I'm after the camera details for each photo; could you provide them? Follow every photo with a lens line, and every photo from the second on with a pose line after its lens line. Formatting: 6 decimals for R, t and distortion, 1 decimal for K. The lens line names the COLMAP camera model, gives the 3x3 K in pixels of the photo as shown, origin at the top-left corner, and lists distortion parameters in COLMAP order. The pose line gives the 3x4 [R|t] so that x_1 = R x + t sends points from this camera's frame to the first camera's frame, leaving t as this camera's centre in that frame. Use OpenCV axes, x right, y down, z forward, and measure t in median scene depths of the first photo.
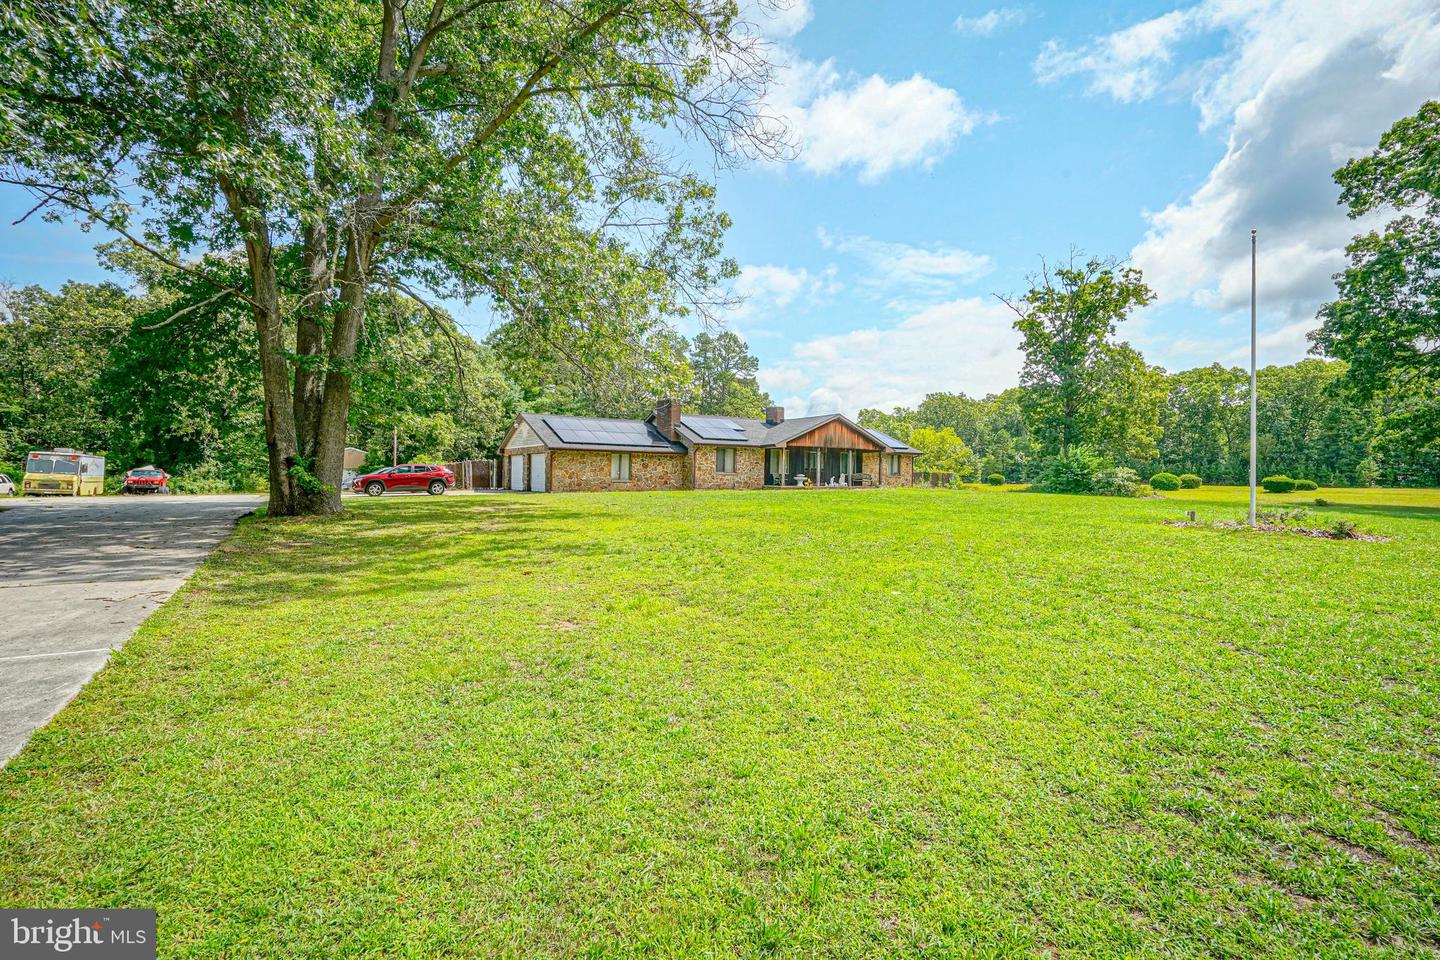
lens RADIAL K [[683.6, 0, 720.0], [0, 683.6, 480.0], [0, 0, 1]] dist [-0.010408, 0.000112]
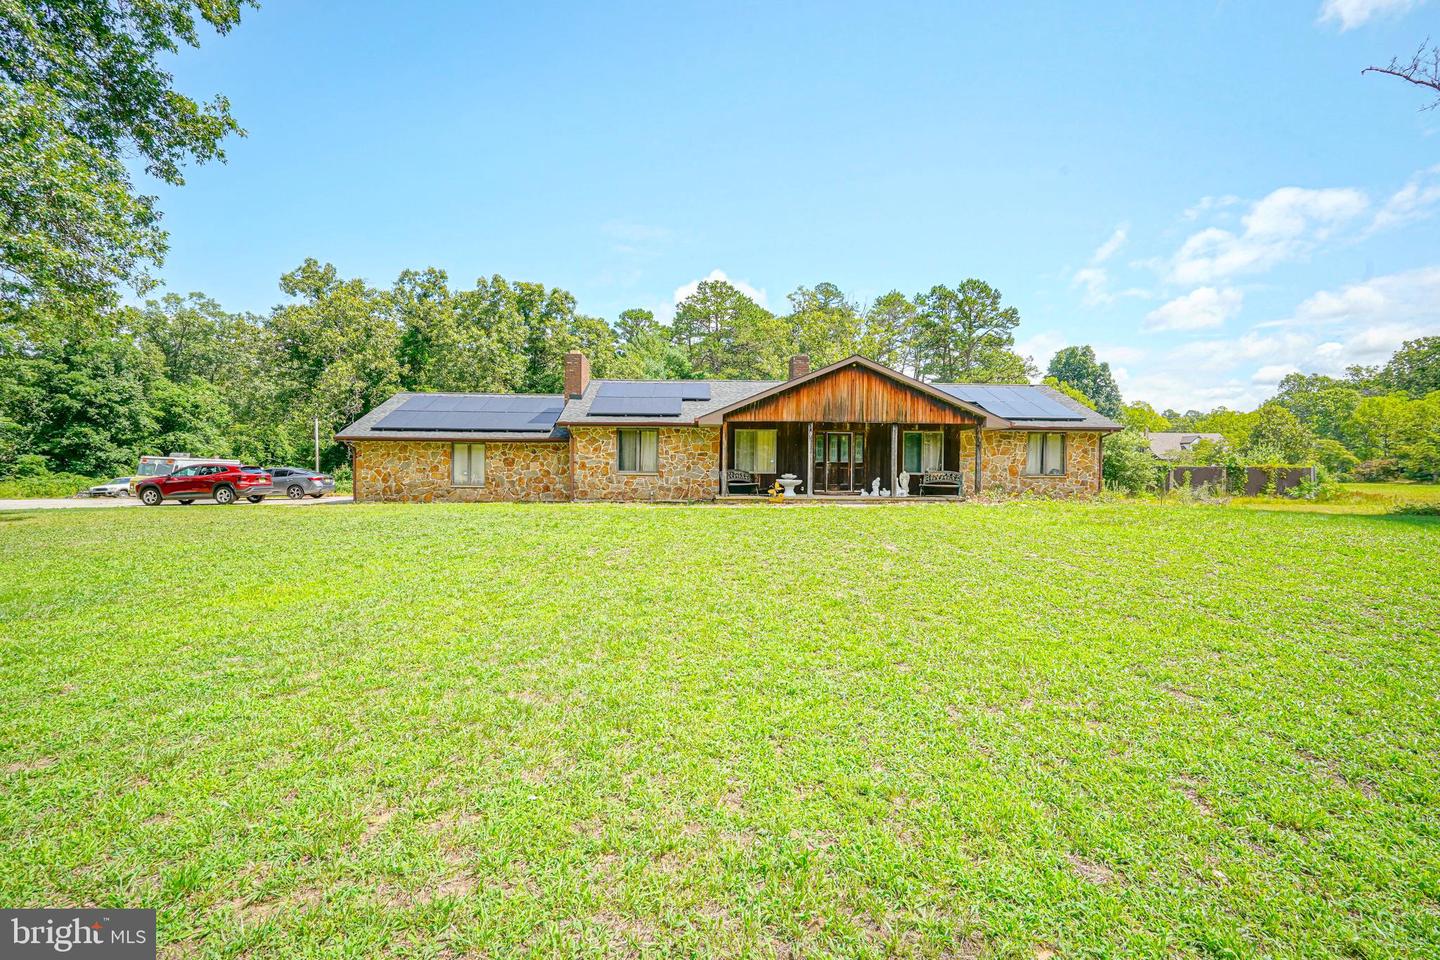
lens RADIAL K [[683.6, 0, 720.0], [0, 683.6, 480.0], [0, 0, 1]] dist [-0.010408, 0.000112]
pose [[0.855912, 0.001599, -0.517118, 0.349931], [0.000330, 0.999993, 0.003640, -0.005660], [0.517121, -0.003286, 0.855906, 0.509584]]
